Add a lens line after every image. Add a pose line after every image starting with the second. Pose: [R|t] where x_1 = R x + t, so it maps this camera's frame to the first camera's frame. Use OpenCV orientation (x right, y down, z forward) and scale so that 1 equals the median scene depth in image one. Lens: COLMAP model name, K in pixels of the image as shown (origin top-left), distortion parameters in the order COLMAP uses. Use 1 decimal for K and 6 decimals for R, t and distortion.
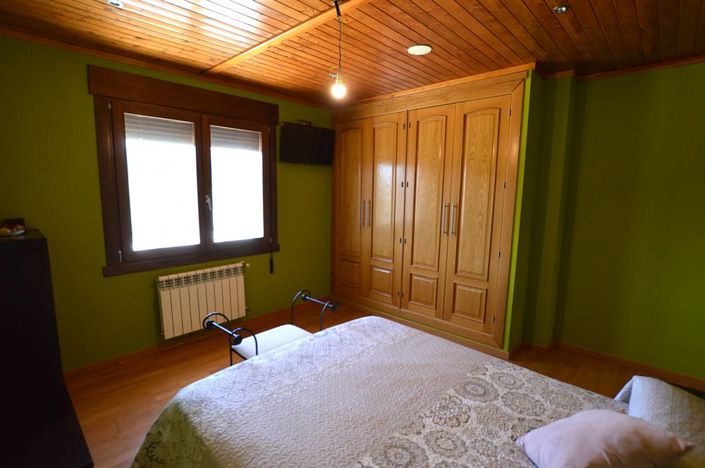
lens RADIAL K [[340.0, 0, 352.5], [0, 340.0, 234.0], [0, 0, 1]] dist [-0.034466, 0.000046]
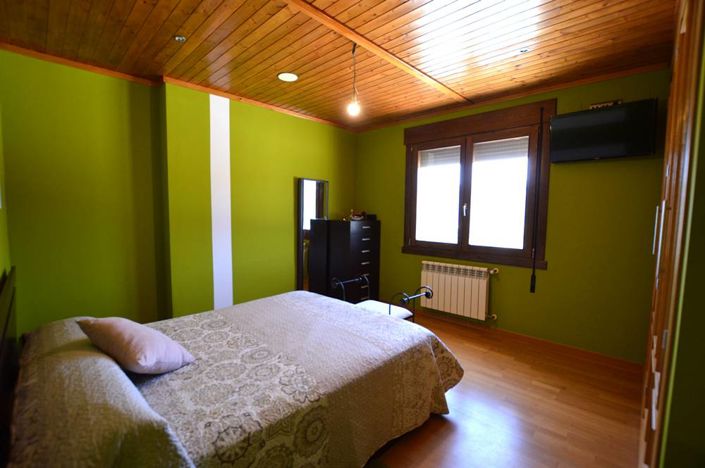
lens RADIAL K [[320.5, 0, 352.5], [0, 320.5, 234.0], [0, 0, 1]] dist [-0.013114, 0.000499]
pose [[-0.024586, 0.054925, -0.998188, 0.735516], [-0.140941, 0.988326, 0.057854, -0.018558], [0.989713, 0.142108, -0.016558, 0.667949]]
